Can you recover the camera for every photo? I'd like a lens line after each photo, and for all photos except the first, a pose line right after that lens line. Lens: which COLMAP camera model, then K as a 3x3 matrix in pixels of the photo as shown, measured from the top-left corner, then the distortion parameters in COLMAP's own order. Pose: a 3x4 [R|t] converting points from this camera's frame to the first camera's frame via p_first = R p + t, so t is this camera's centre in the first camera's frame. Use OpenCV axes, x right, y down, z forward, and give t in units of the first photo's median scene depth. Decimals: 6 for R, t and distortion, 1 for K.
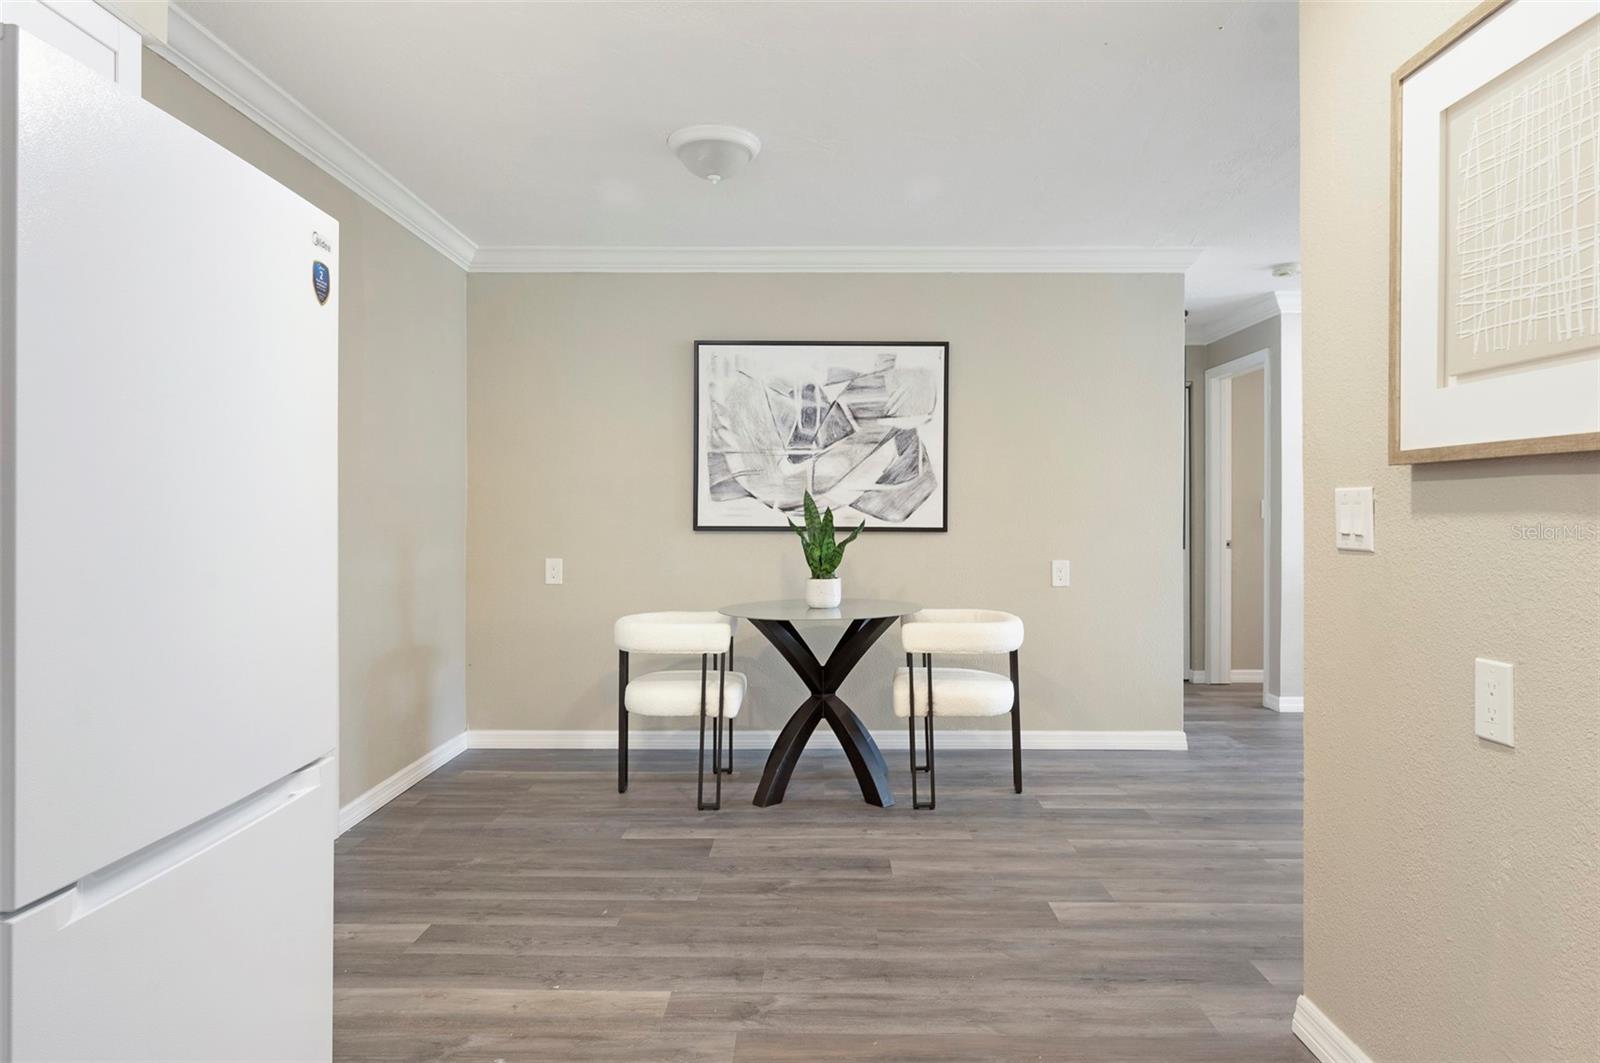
lens RADIAL K [[958.4, 0, 814.8], [0, 958.4, 520.9], [0, 0, 1]] dist [-0.000080, 0.000059]
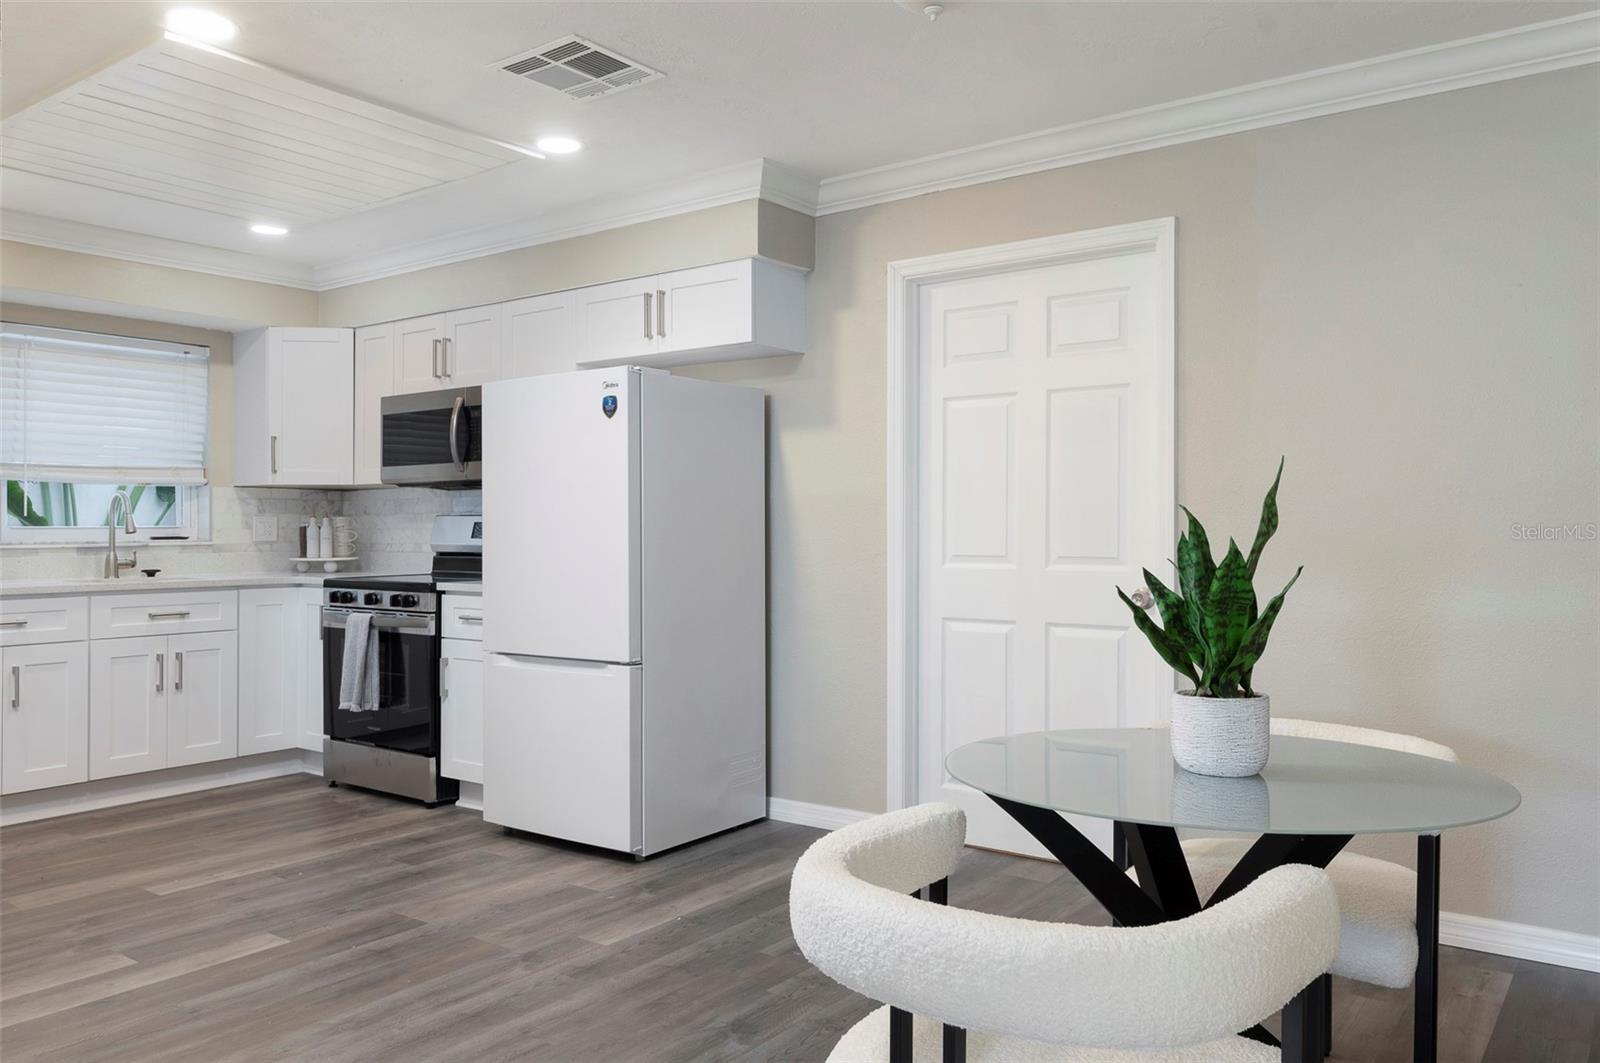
lens RADIAL K [[1173.8, 0, 789.7], [0, 1173.8, 518.6], [0, 0, 1]] dist [0.006960, -0.002603]
pose [[-0.594231, -0.005599, -0.804275, 0.659258], [-0.000172, 0.999977, -0.006835, -0.008390], [0.804294, -0.003923, -0.594219, 1.553890]]
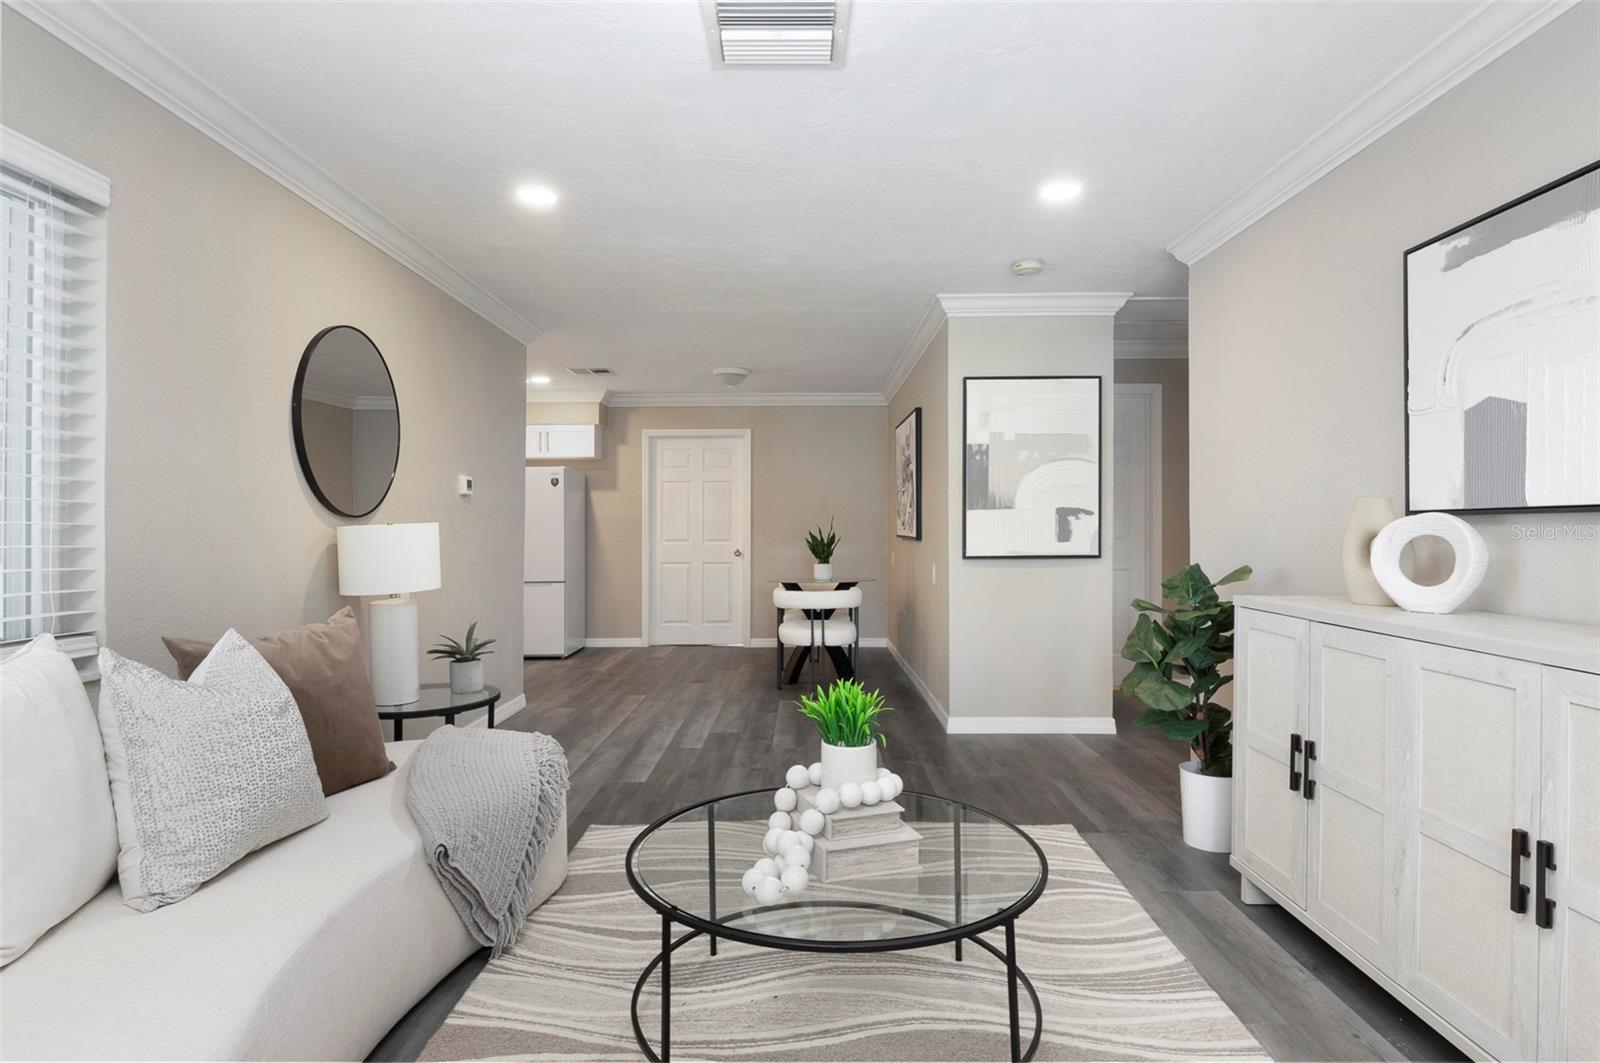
lens RADIAL K [[847.4, 0, 800.0], [0, 847.4, 531.5], [0, 0, 1]] dist [-0.000275, -0.001542]
pose [[0.016401, 0.000260, -0.999865, 2.198024], [-0.004044, 0.999992, 0.000194, -0.001553], [0.999857, 0.004041, 0.016402, 1.262176]]
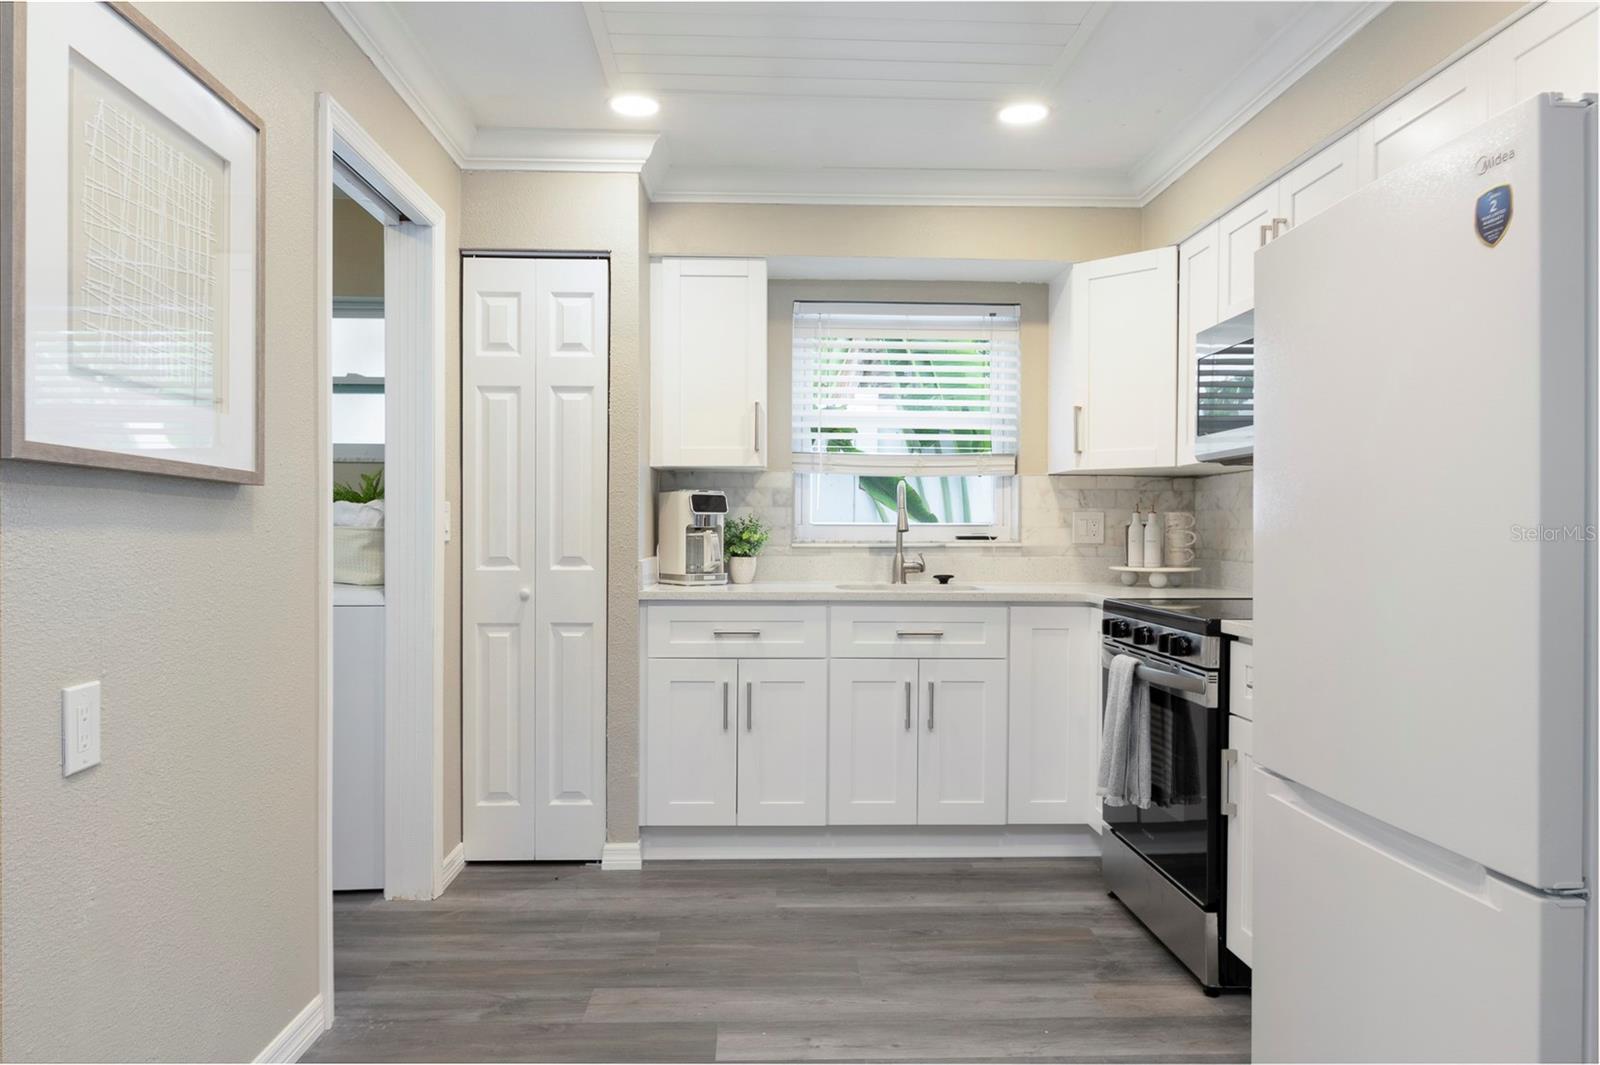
lens RADIAL K [[1055.7, 0, 800.0], [0, 1055.7, 532.5], [0, 0, 1]] dist [-0.007998, -0.003015]
pose [[-0.999154, -0.004970, -0.040816, 0.027278], [-0.005266, 0.999961, 0.007147, -0.006398], [0.040779, 0.007356, -0.999141, 1.045721]]
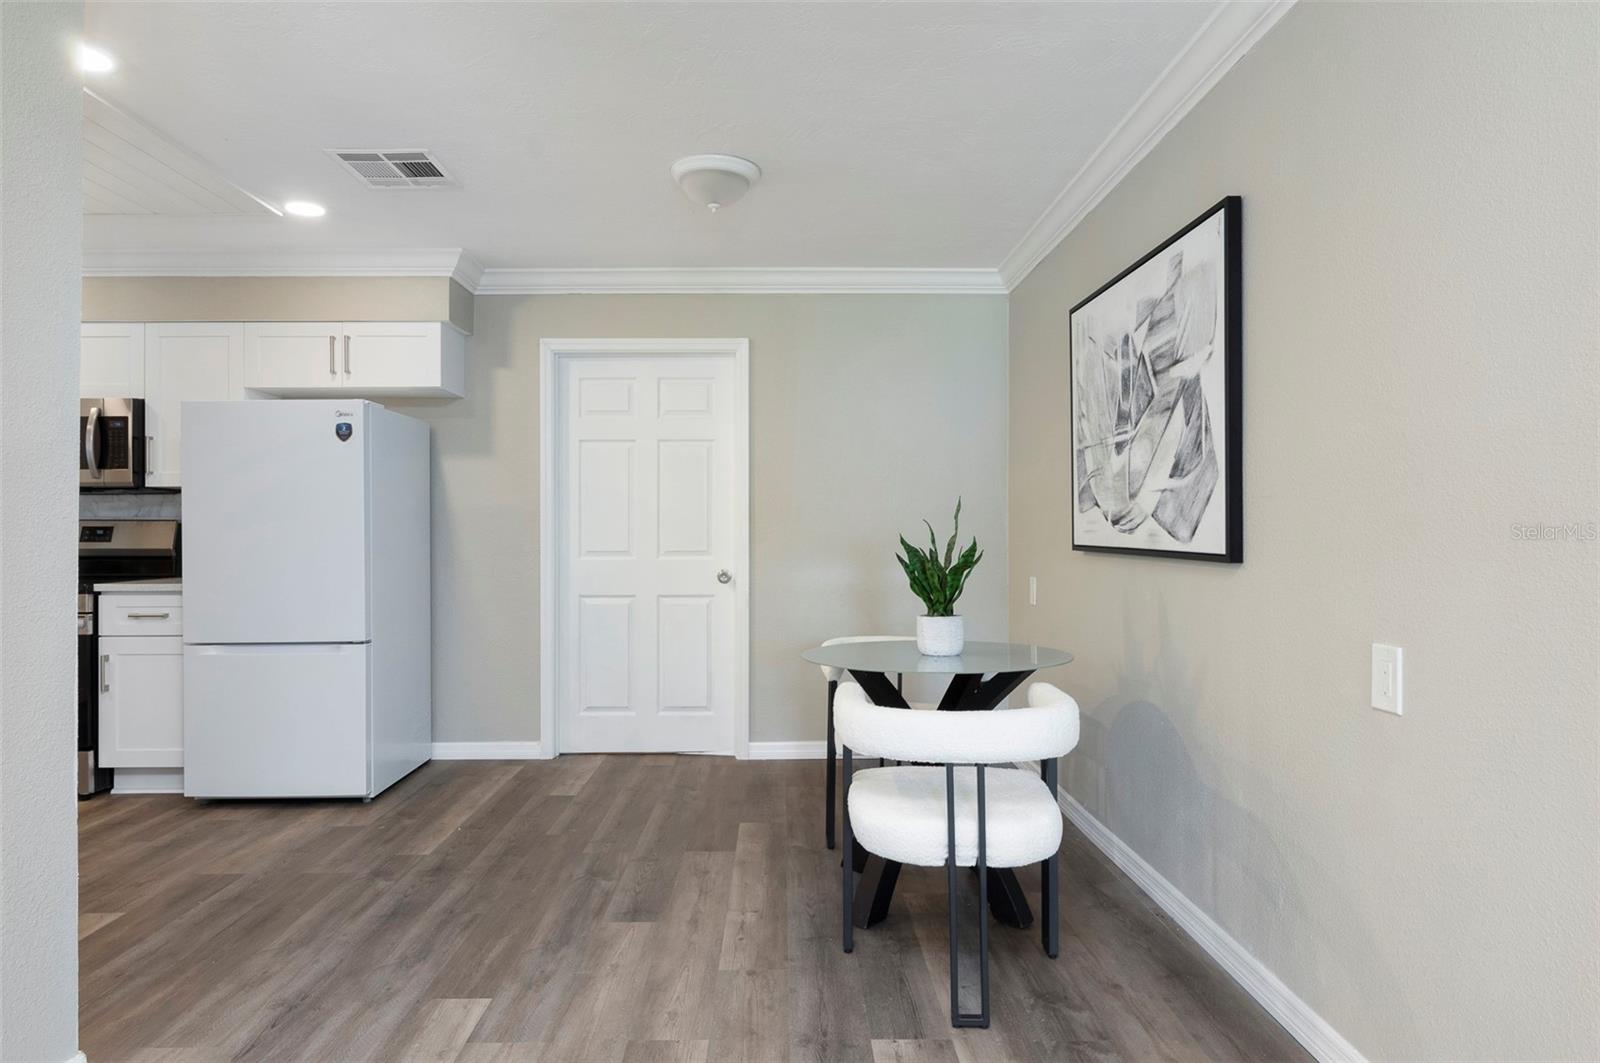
lens RADIAL K [[930.3, 0, 778.9], [0, 930.3, 531.5], [0, 0, 1]] dist [-0.001221, -0.000342]
pose [[0.013673, 0.000870, -0.999906, 1.001914], [-0.000591, 0.999999, 0.000862, -0.009076], [0.999906, 0.000579, 0.013674, 1.174877]]
